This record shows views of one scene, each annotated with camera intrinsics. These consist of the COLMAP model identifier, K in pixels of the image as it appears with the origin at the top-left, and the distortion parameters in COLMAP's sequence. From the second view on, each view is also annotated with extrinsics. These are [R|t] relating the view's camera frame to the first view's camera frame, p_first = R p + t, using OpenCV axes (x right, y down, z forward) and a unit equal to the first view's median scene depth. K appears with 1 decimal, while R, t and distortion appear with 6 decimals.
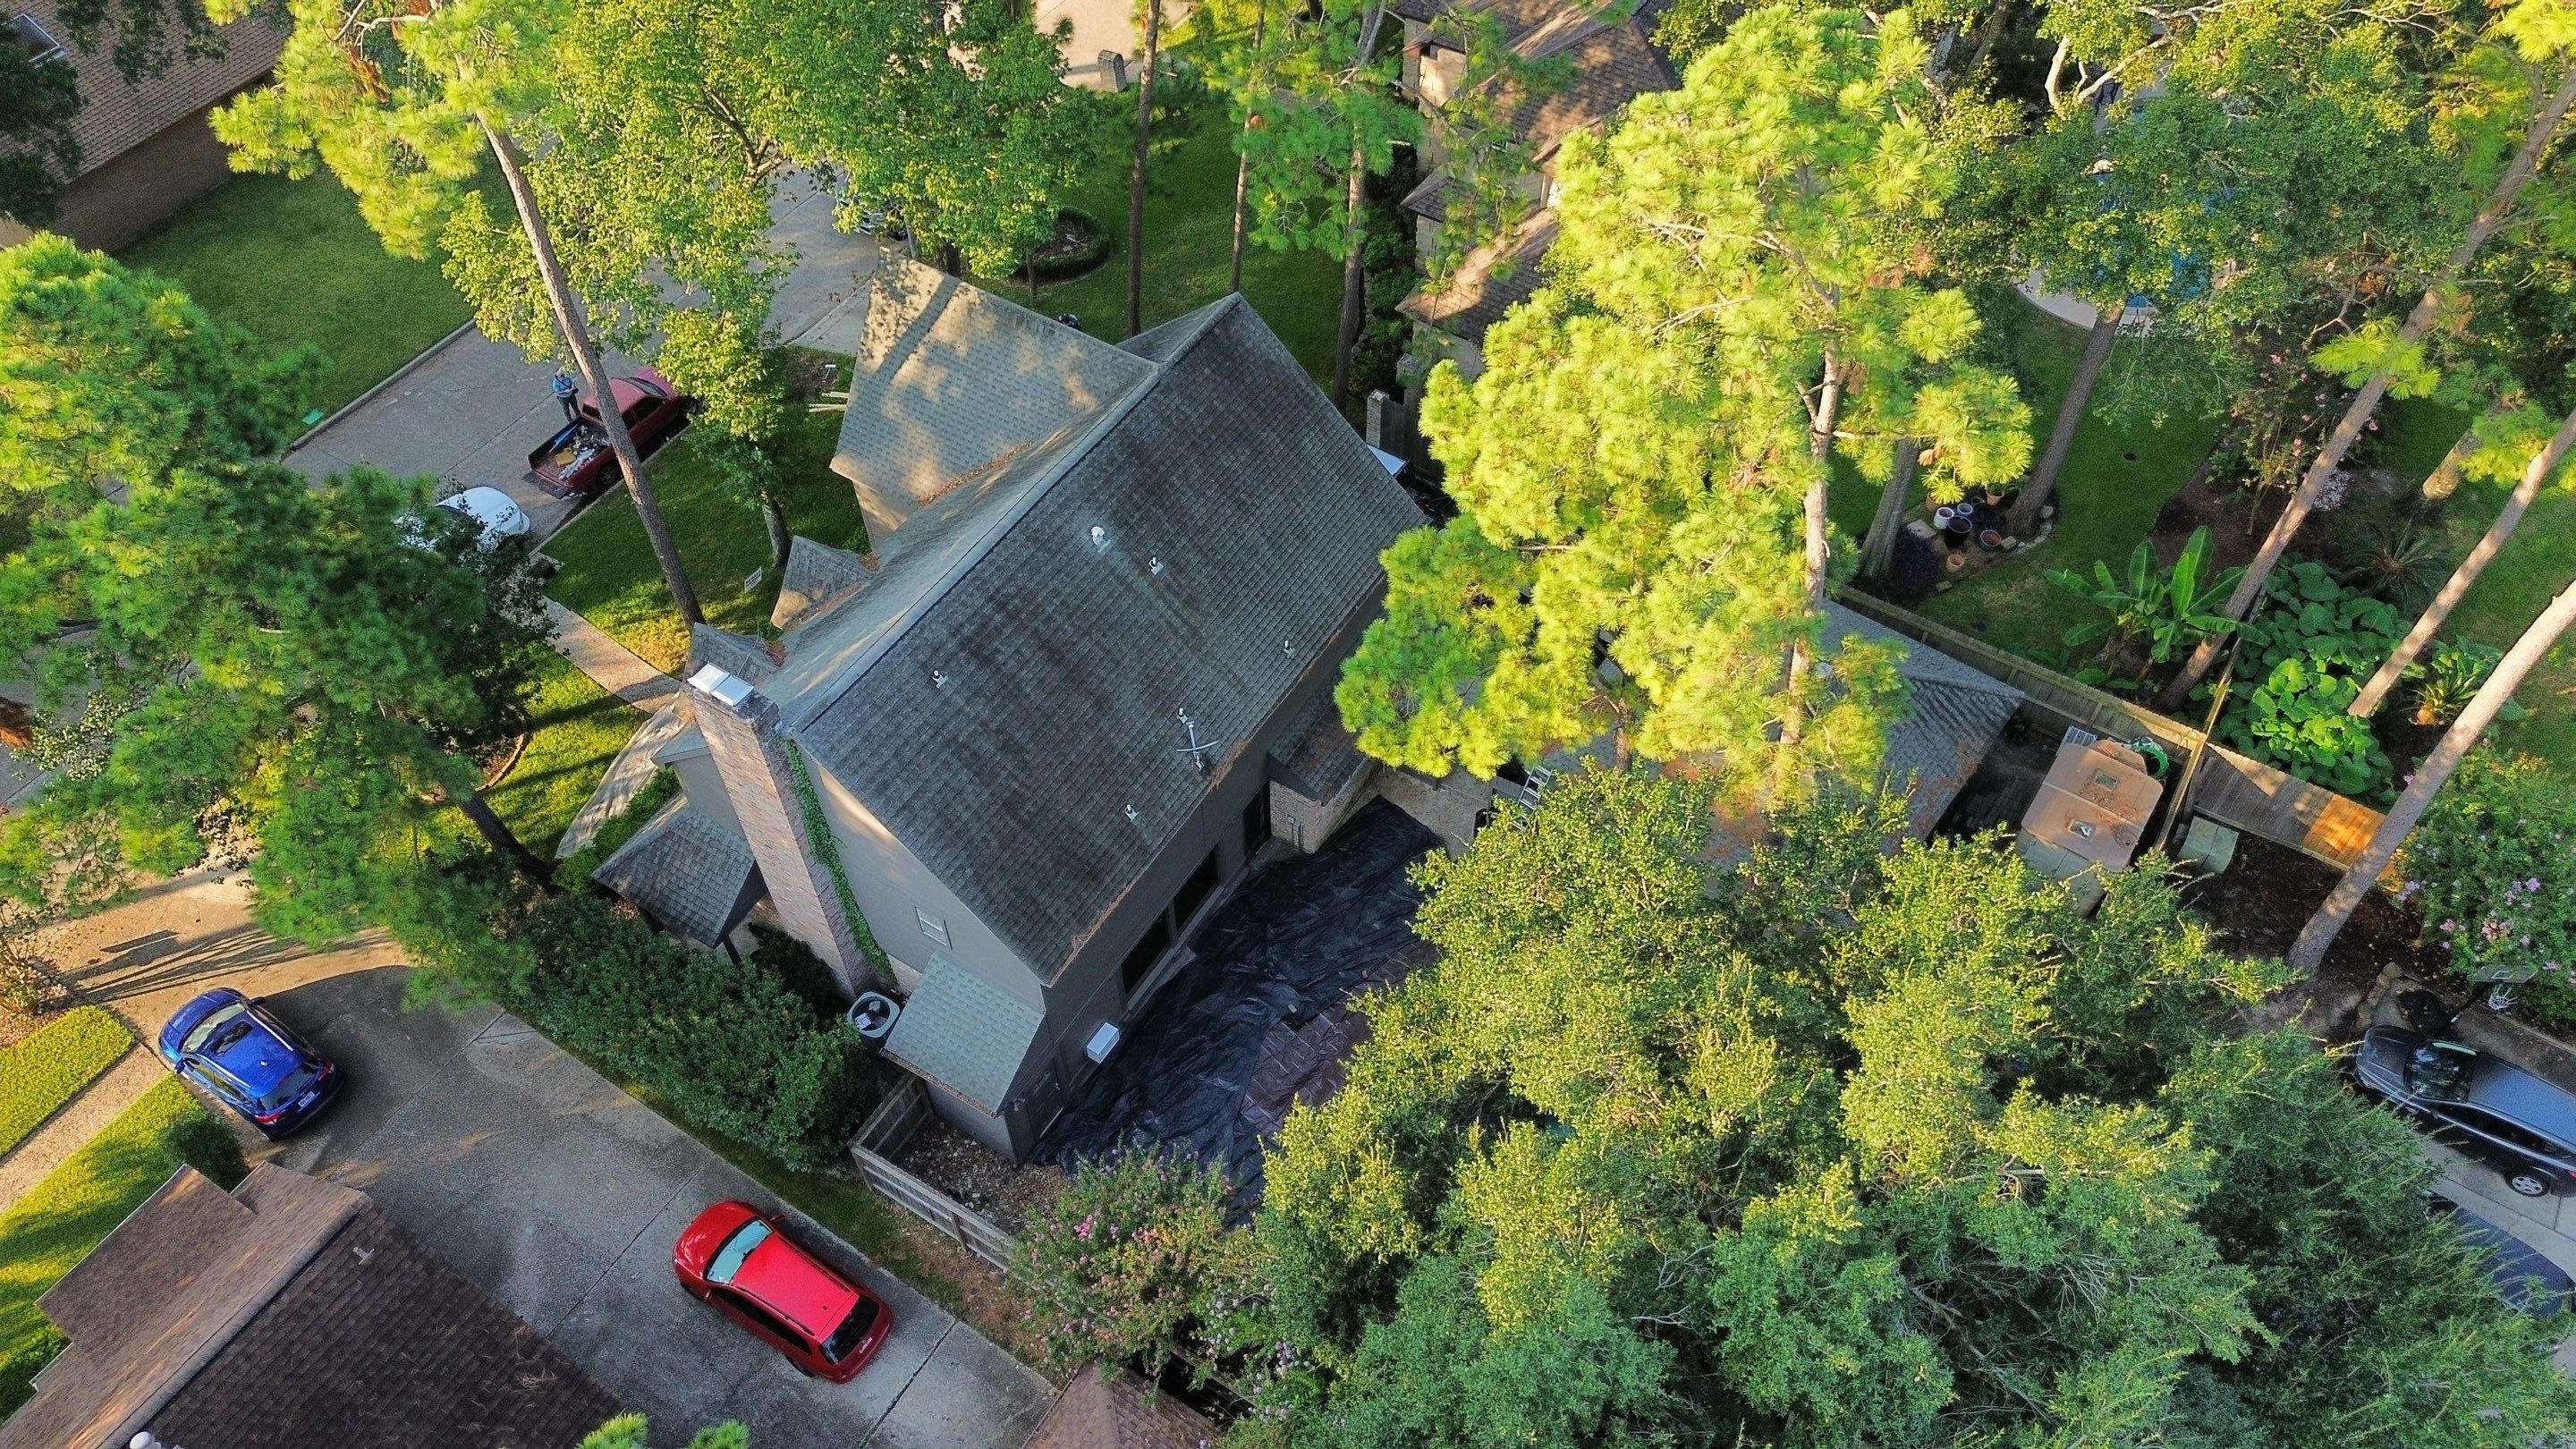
lens RADIAL K [[1898.6, 0, 1288.0], [0, 1898.6, 724.5], [0, 0, 1]] dist [0.085928, 0.000411]
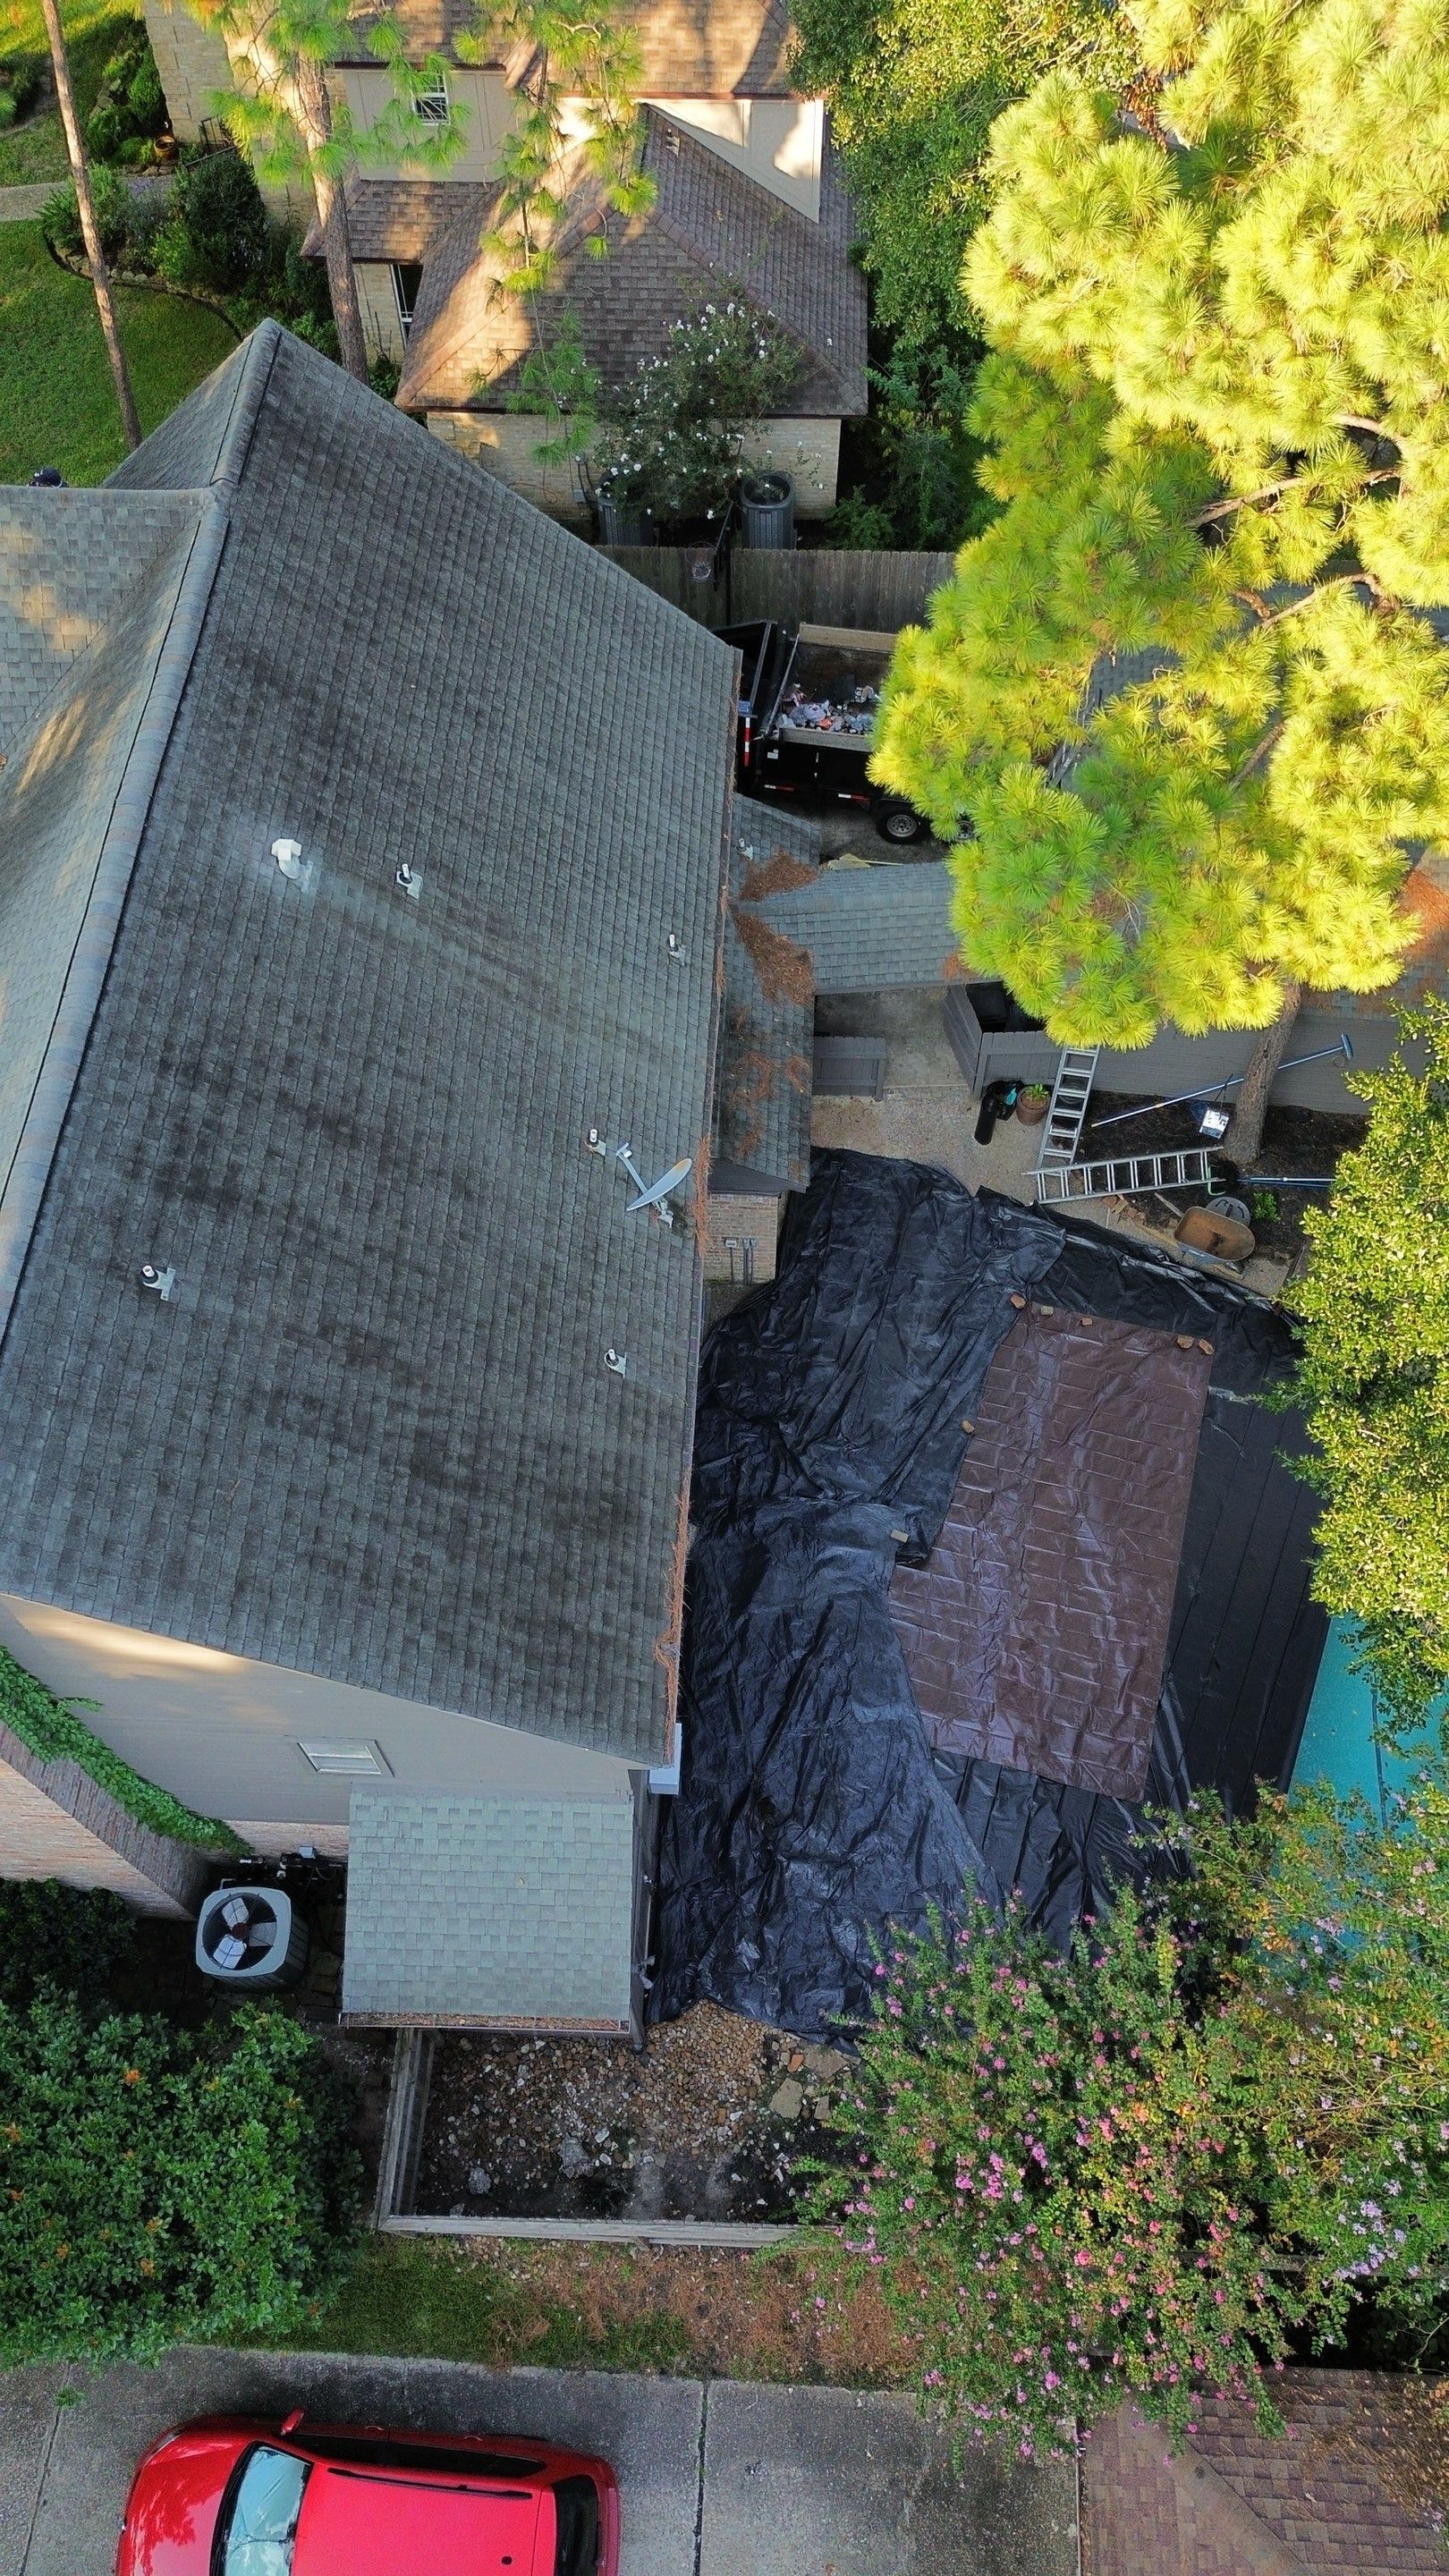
lens RADIAL K [[1946.8, 0, 722.0], [0, 1946.8, 1293.9], [0, 0, 1]] dist [0.027058, 0.000539]
pose [[0.871449, -0.426525, 0.242184, -0.171370], [0.391398, 0.902300, 0.180728, -0.048764], [-0.295607, -0.062705, 0.953250, 0.511309]]
